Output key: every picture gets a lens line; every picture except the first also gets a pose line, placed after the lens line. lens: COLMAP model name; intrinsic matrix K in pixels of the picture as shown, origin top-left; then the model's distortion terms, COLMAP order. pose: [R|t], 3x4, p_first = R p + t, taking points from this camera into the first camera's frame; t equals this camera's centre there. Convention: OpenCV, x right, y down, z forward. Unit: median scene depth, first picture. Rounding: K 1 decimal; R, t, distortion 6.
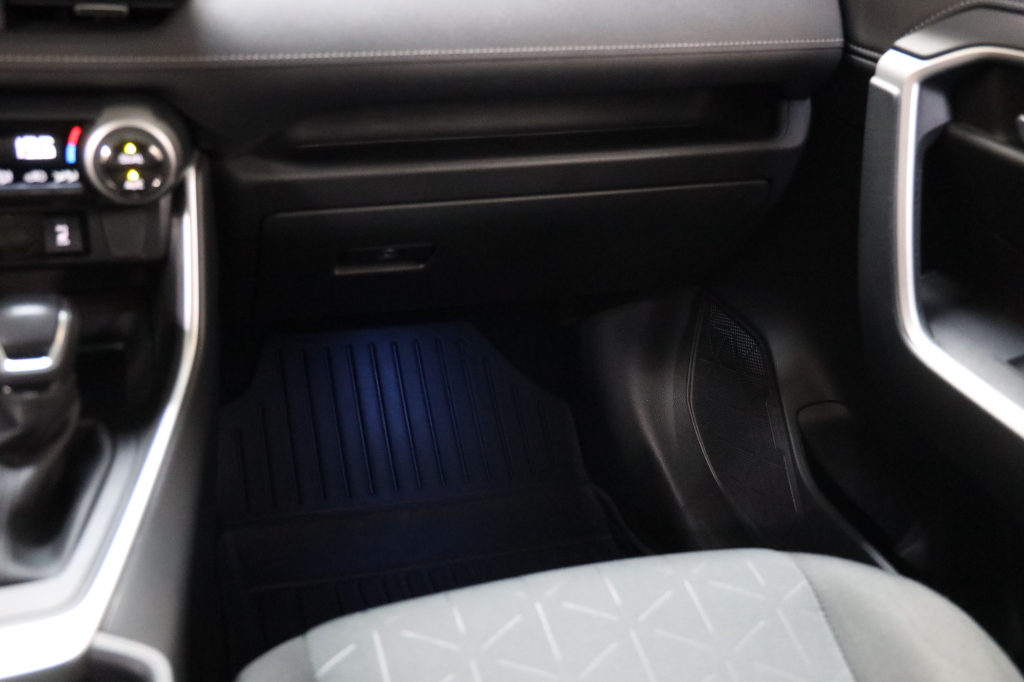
lens RADIAL K [[1034.3, 0, 519.2], [0, 1034.3, 338.3], [0, 0, 1]] dist [0.016532, 0.000000]
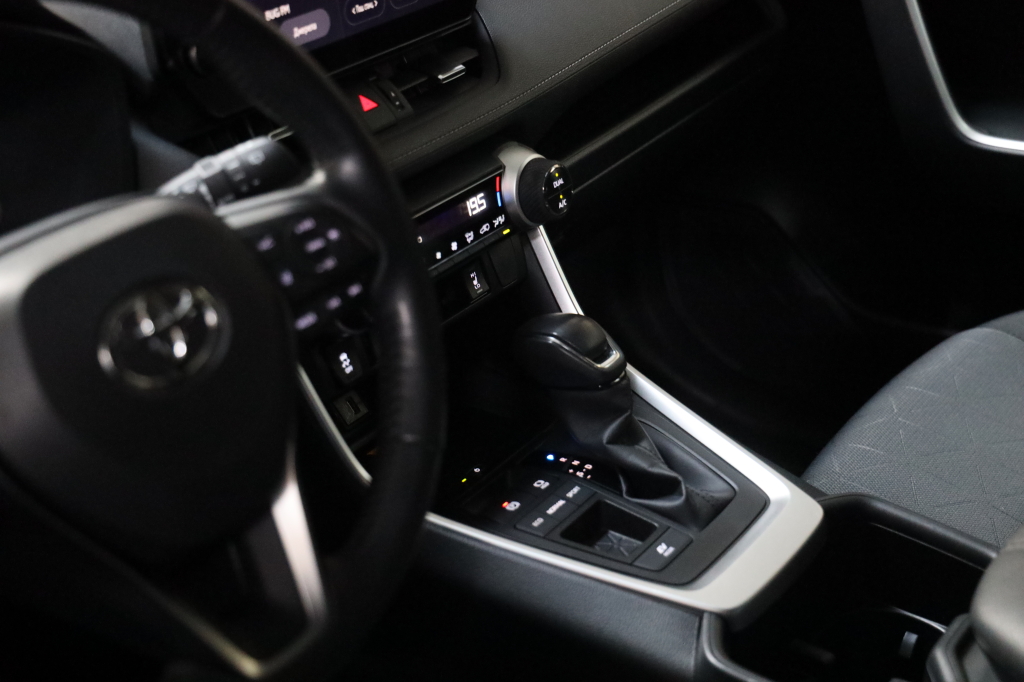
lens RADIAL K [[1583.5, 0, 509.3], [0, 1583.5, 342.3], [0, 0, 1]] dist [0.127327, 0.000000]
pose [[0.805432, -0.376432, 0.457796, -1.258968], [0.388802, 0.918561, 0.071260, -0.152806], [-0.447338, 0.120598, 0.886197, -0.506540]]
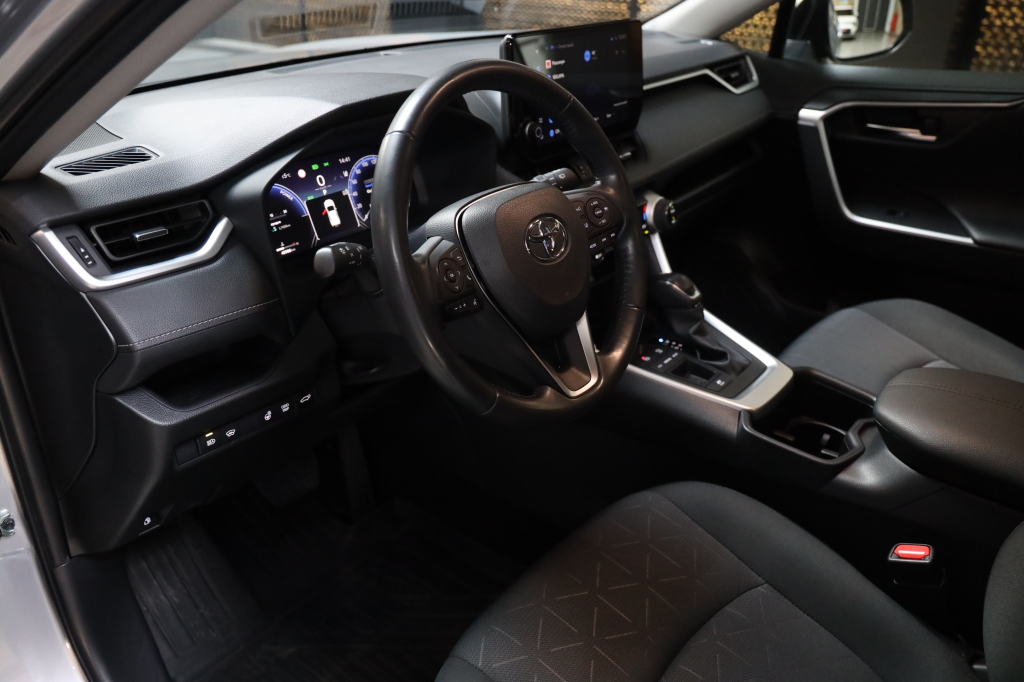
lens RADIAL K [[850.4, 0, 510.7], [0, 850.4, 338.4], [0, 0, 1]] dist [-0.038153, 0.017212]
pose [[0.846437, -0.309364, 0.433402, -1.597495], [0.318025, 0.946513, 0.054519, -0.116957], [-0.427087, 0.091686, 0.899550, -0.573667]]
